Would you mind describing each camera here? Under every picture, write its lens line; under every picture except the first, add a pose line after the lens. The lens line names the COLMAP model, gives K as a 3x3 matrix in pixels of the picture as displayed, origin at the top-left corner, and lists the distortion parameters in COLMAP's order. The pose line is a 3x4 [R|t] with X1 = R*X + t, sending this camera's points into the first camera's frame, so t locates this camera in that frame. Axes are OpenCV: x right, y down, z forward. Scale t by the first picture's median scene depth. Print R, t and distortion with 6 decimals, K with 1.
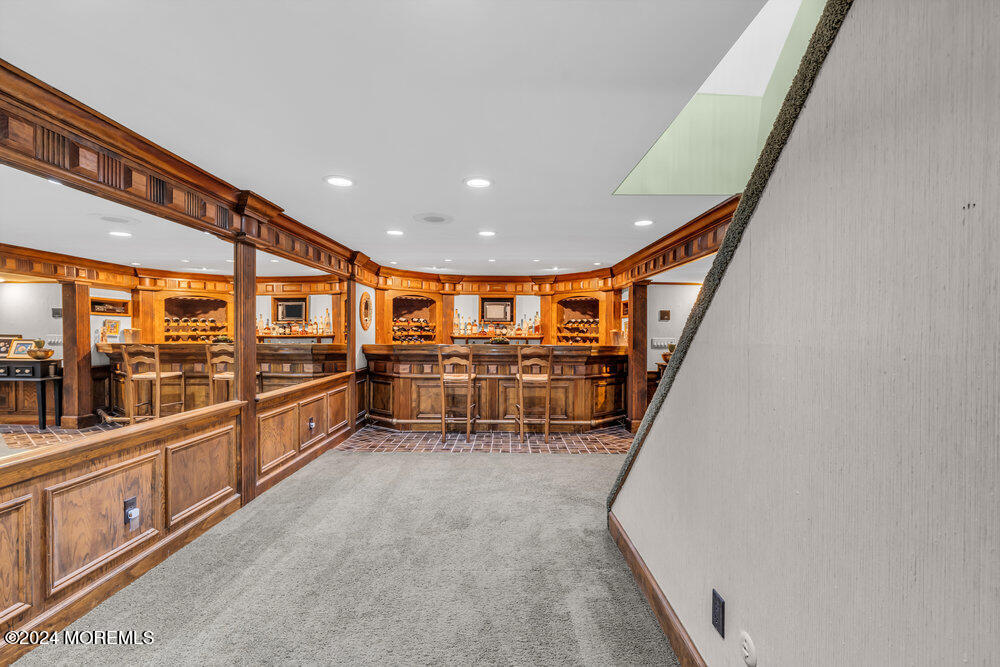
lens RADIAL K [[451.5, 0, 504.8], [0, 451.5, 333.9], [0, 0, 1]] dist [0.000014, 0.000242]
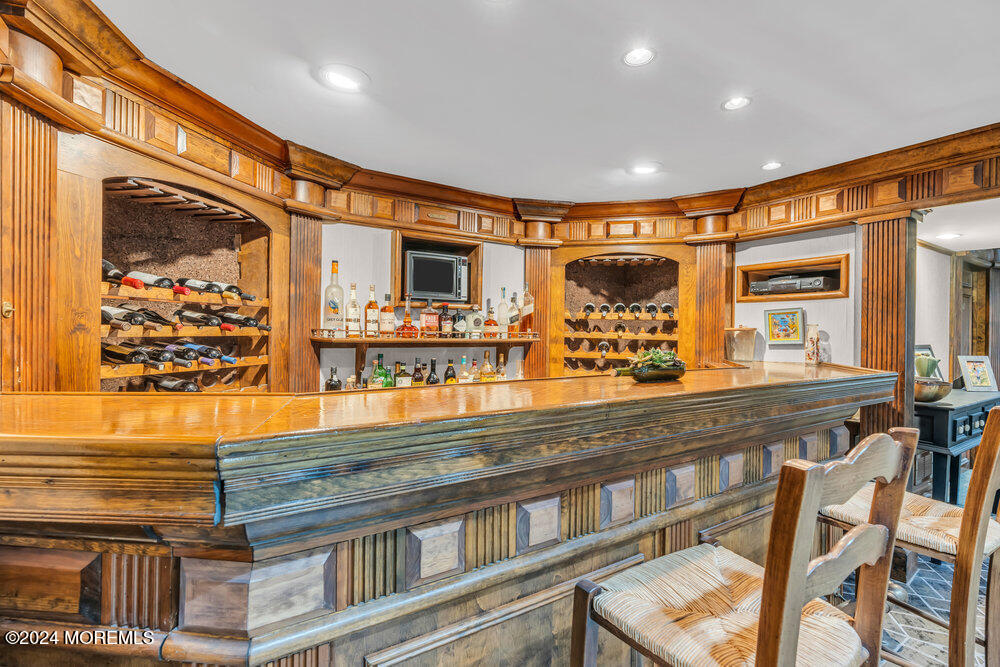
lens RADIAL K [[451.5, 0, 495.9], [0, 451.5, 330.2], [0, 0, 1]] dist [0.000014, 0.000242]
pose [[0.847024, 0.004996, 0.531531, -0.188409], [-0.007813, 0.999965, 0.003052, -0.004298], [-0.531497, -0.006738, 0.847034, 0.655559]]
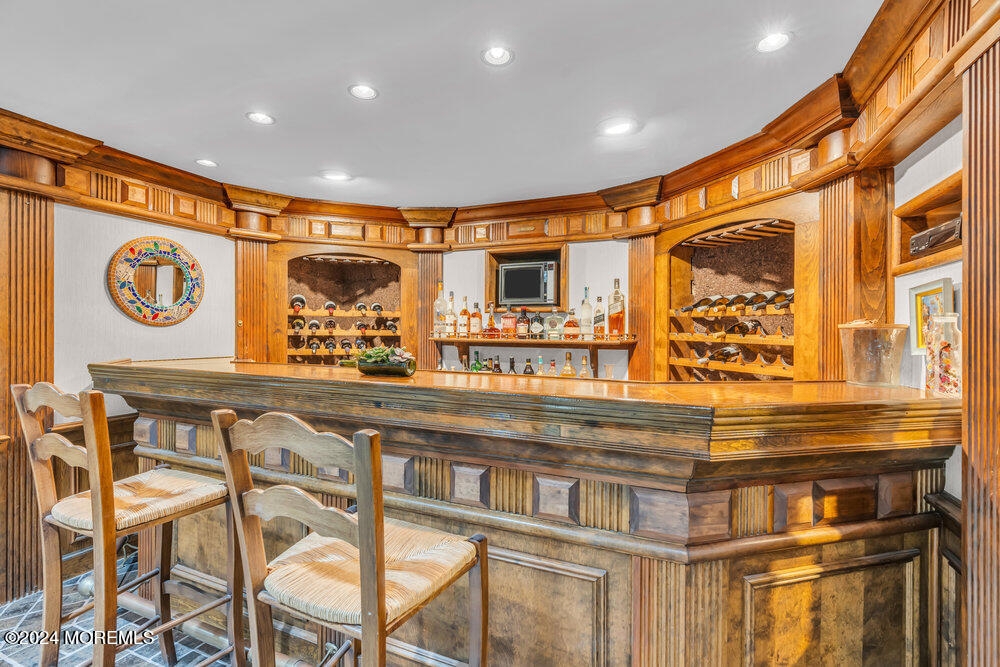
lens RADIAL K [[451.5, 0, 504.3], [0, 451.5, 331.1], [0, 0, 1]] dist [0.000014, 0.000242]
pose [[0.917794, 0.001287, -0.397054, 0.141107], [-0.002962, 0.999989, -0.003606, -0.001746], [0.397045, 0.004485, 0.917788, 0.606897]]
